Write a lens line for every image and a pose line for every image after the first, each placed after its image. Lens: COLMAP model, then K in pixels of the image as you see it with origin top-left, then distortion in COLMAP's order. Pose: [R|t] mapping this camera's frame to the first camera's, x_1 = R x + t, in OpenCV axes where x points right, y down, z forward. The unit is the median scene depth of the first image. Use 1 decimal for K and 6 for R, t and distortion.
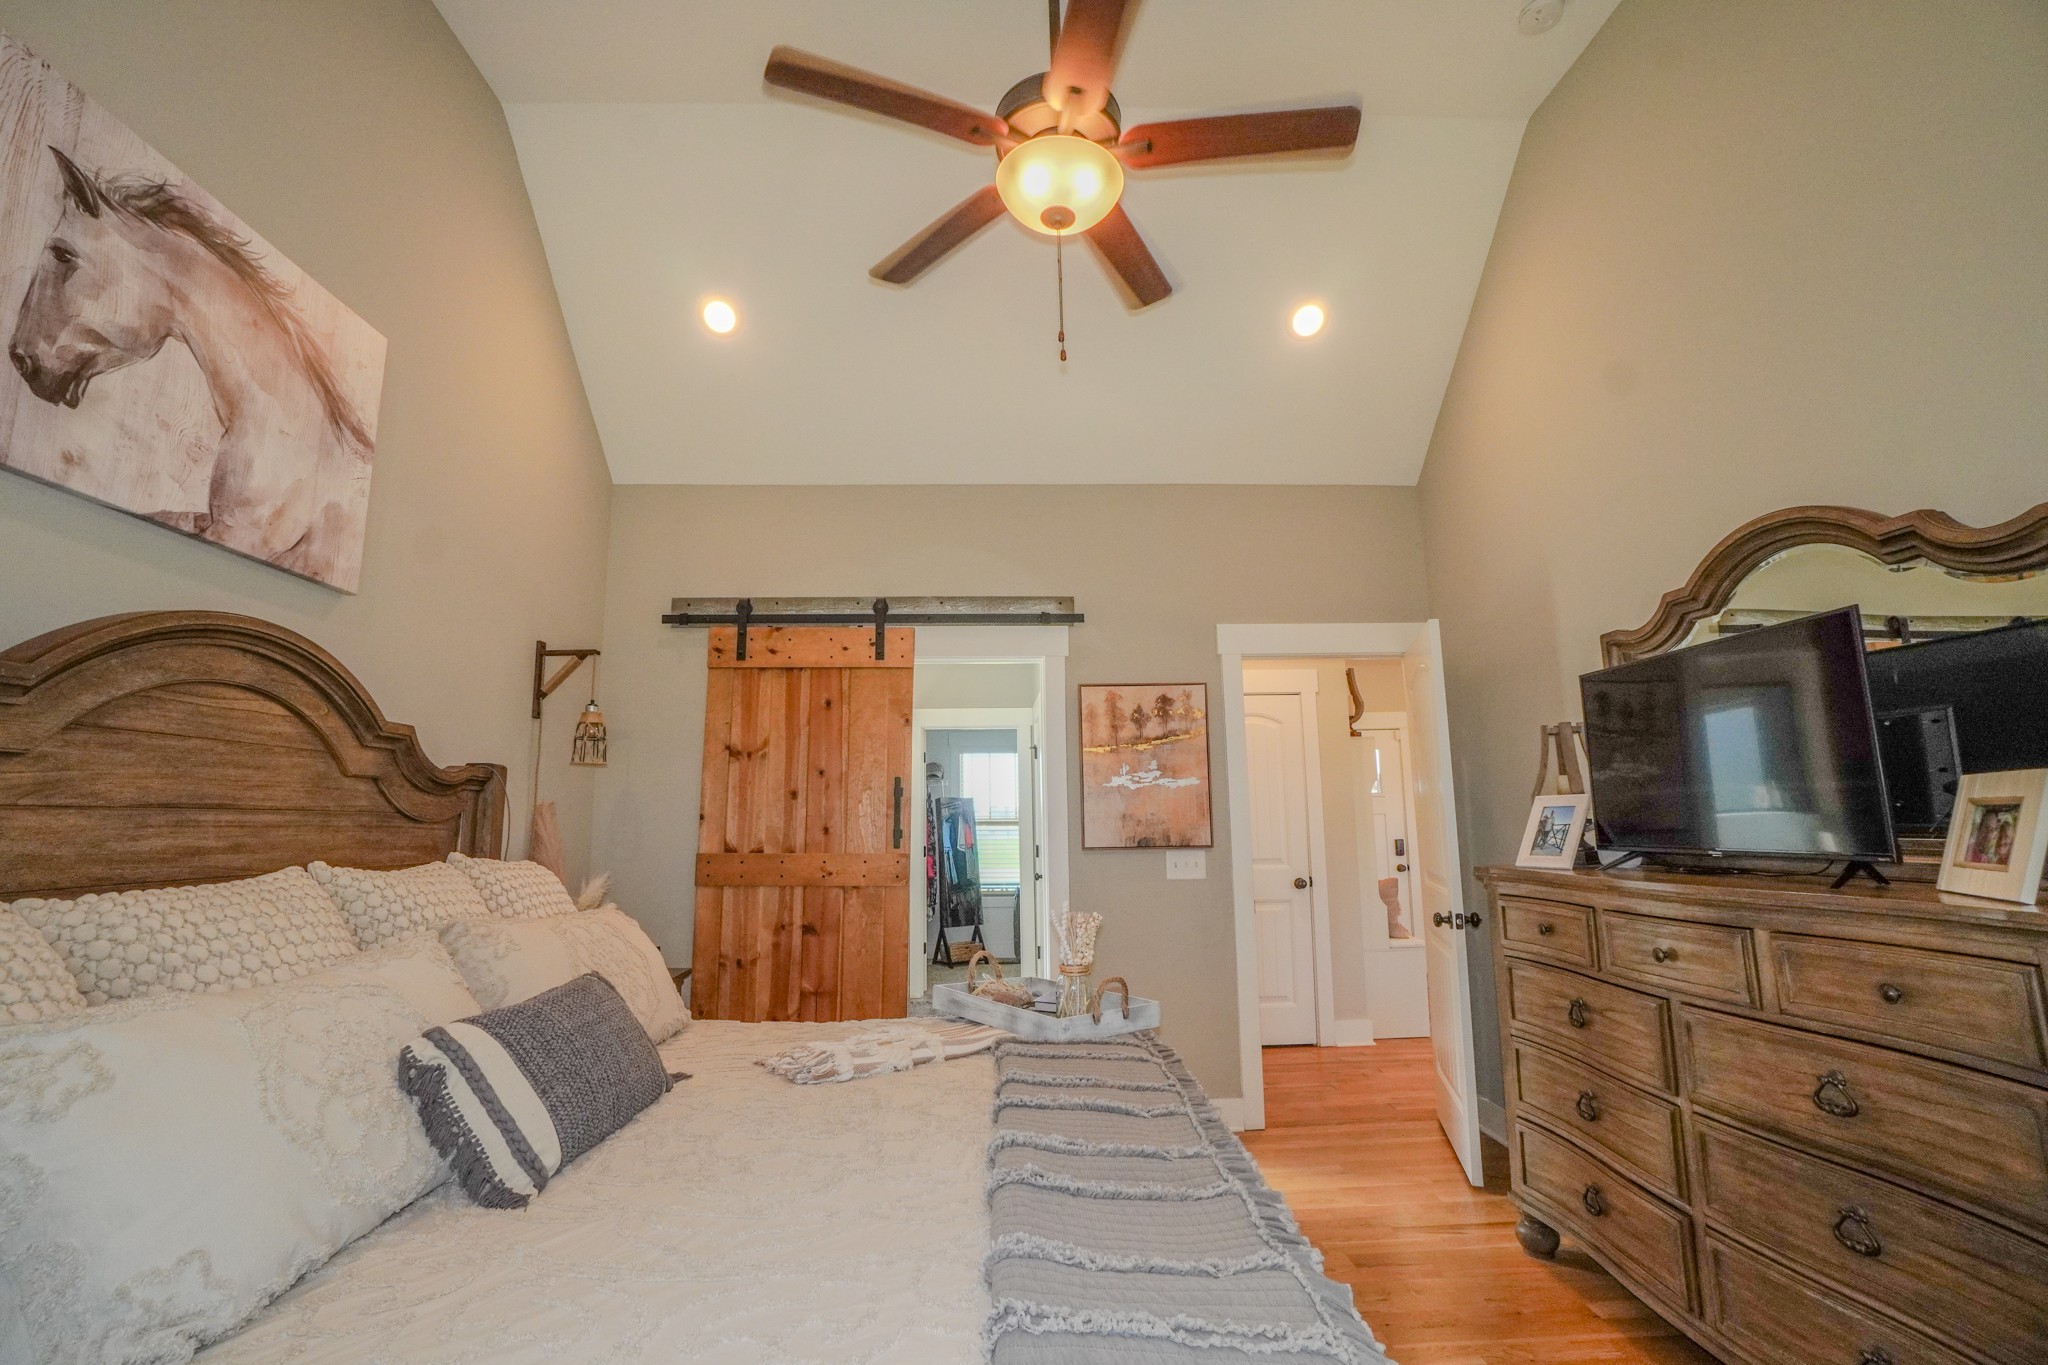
lens RADIAL K [[904.3, 0, 1015.4], [0, 904.3, 675.3], [0, 0, 1]] dist [-0.061672, 0.023983]
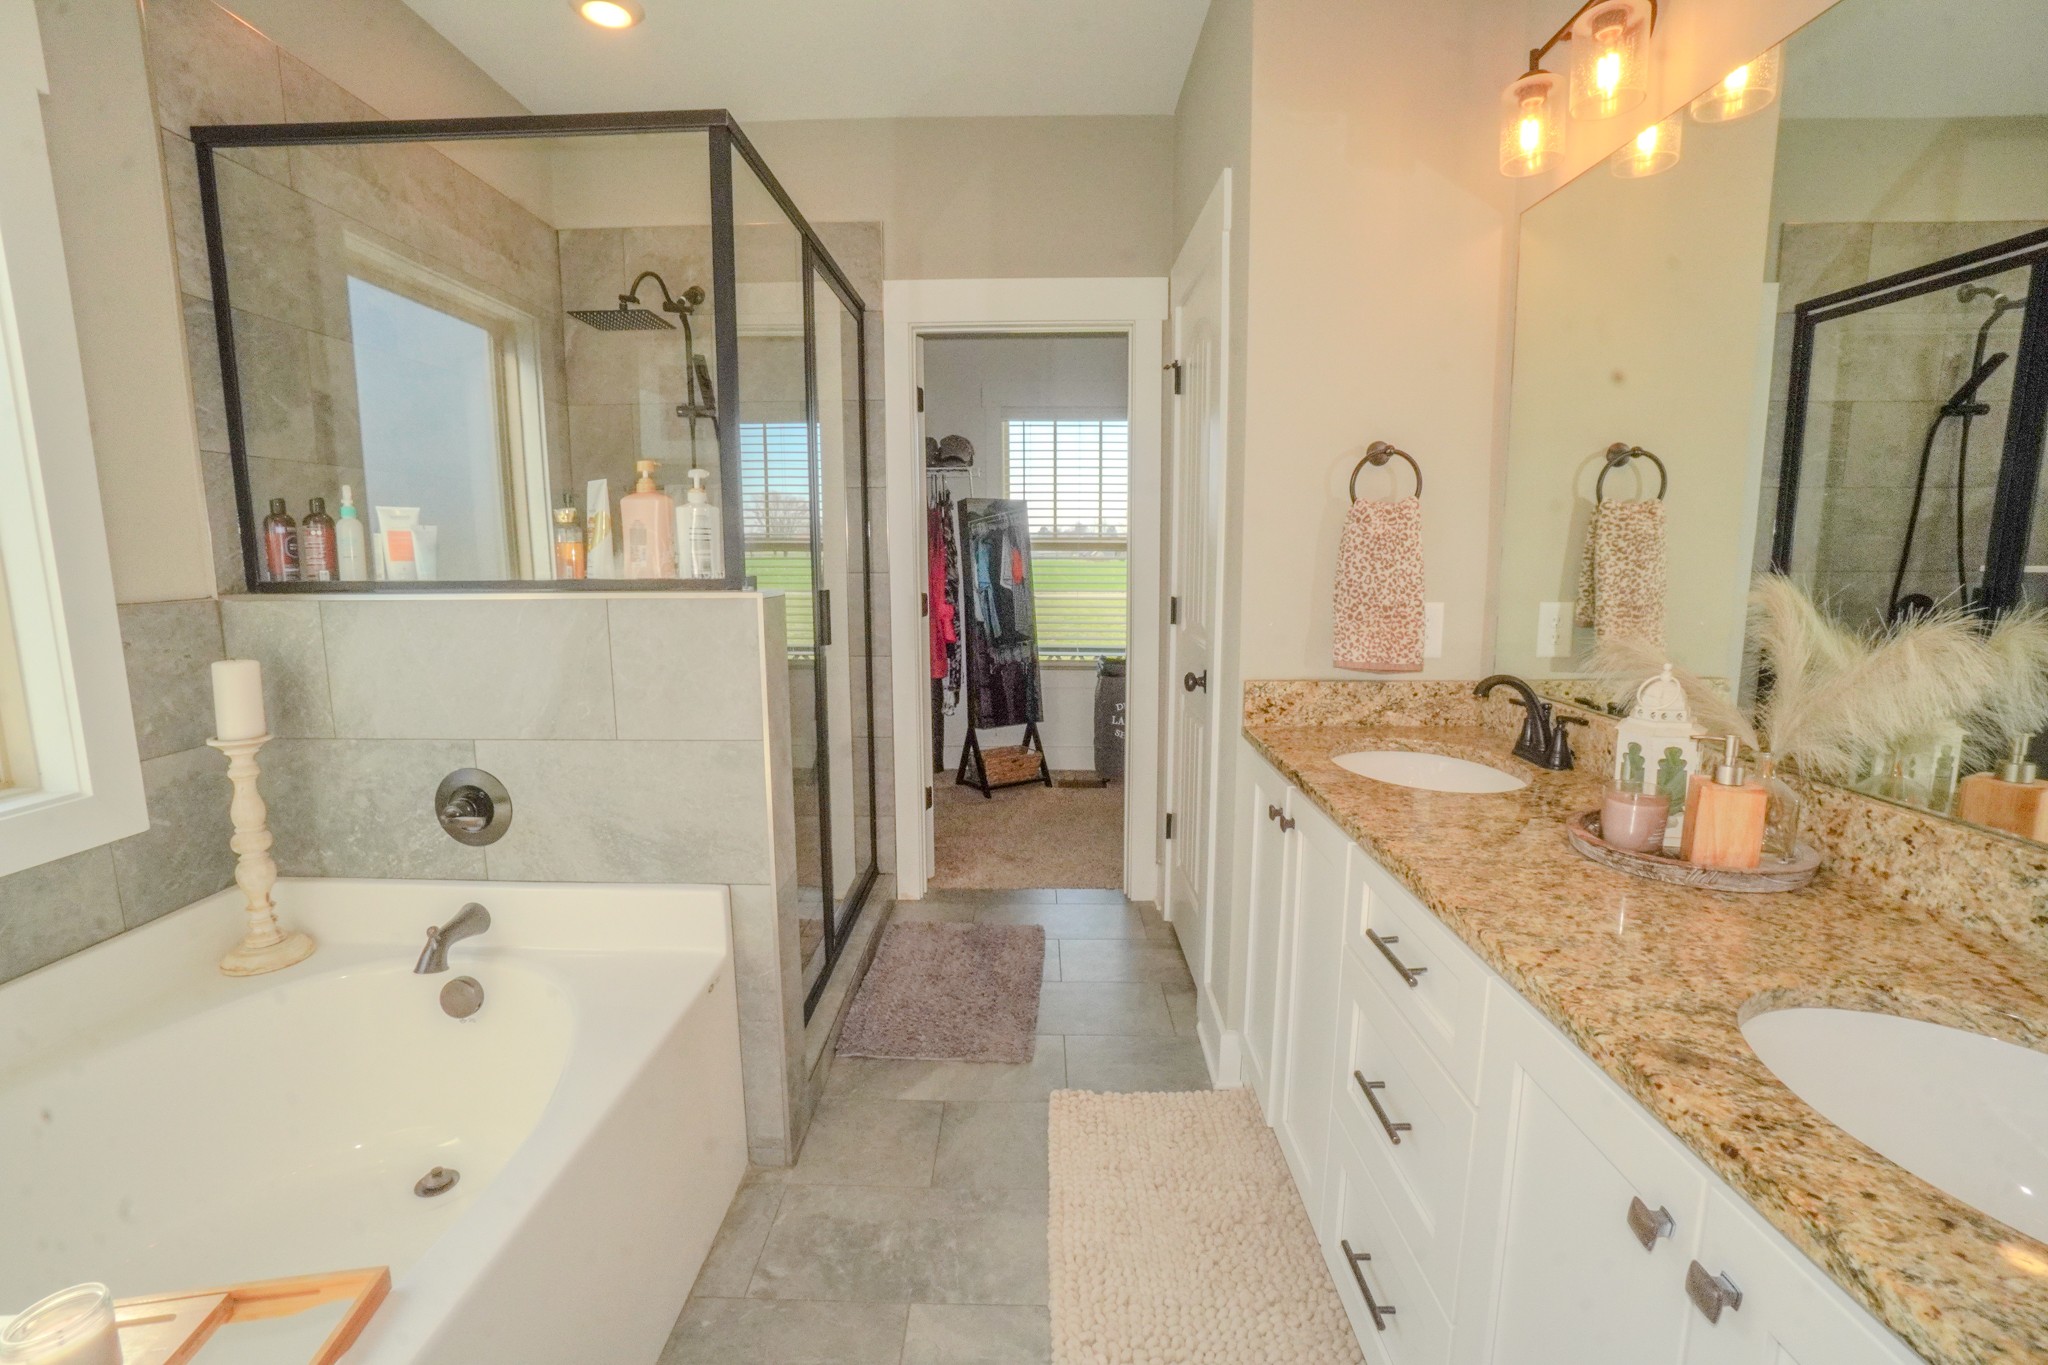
lens RADIAL K [[904.3, 0, 1015.4], [0, 904.3, 675.3], [0, 0, 1]] dist [-0.061672, 0.023983]
pose [[0.998235, 0.020052, -0.055896, -0.020714], [-0.000976, 0.946677, 0.322182, 0.059084], [0.059375, -0.321559, 0.945026, 0.448102]]
